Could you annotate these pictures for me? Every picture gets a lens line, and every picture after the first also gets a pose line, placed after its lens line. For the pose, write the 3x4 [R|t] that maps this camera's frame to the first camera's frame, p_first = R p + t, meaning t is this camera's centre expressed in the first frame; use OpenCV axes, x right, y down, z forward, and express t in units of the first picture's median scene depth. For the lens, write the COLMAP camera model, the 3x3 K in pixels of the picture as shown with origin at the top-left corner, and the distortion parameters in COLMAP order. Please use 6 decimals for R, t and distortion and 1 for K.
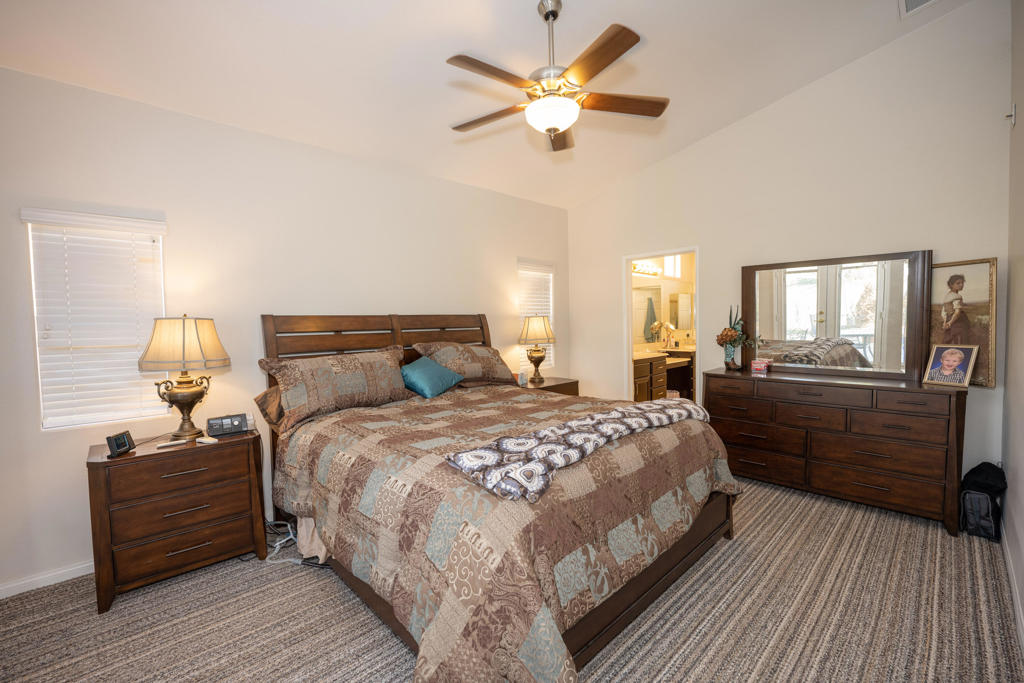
lens RADIAL K [[434.3, 0, 512.0], [0, 434.3, 341.5], [0, 0, 1]] dist [-0.000336, -0.000041]
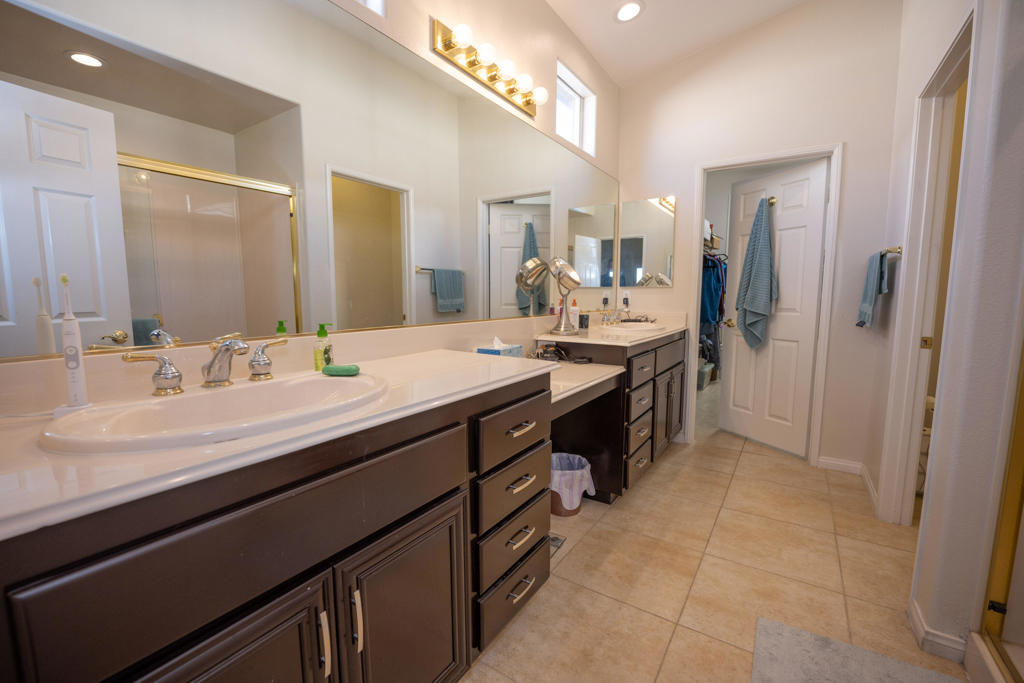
lens RADIAL K [[434.3, 0, 512.0], [0, 434.3, 341.5], [0, 0, 1]] dist [-0.000336, -0.000041]
pose [[0.974929, 0.004514, 0.222471, 0.238994], [-0.018691, 0.997922, 0.061663, 0.001314], [-0.221730, -0.064275, 0.972987, 0.655993]]
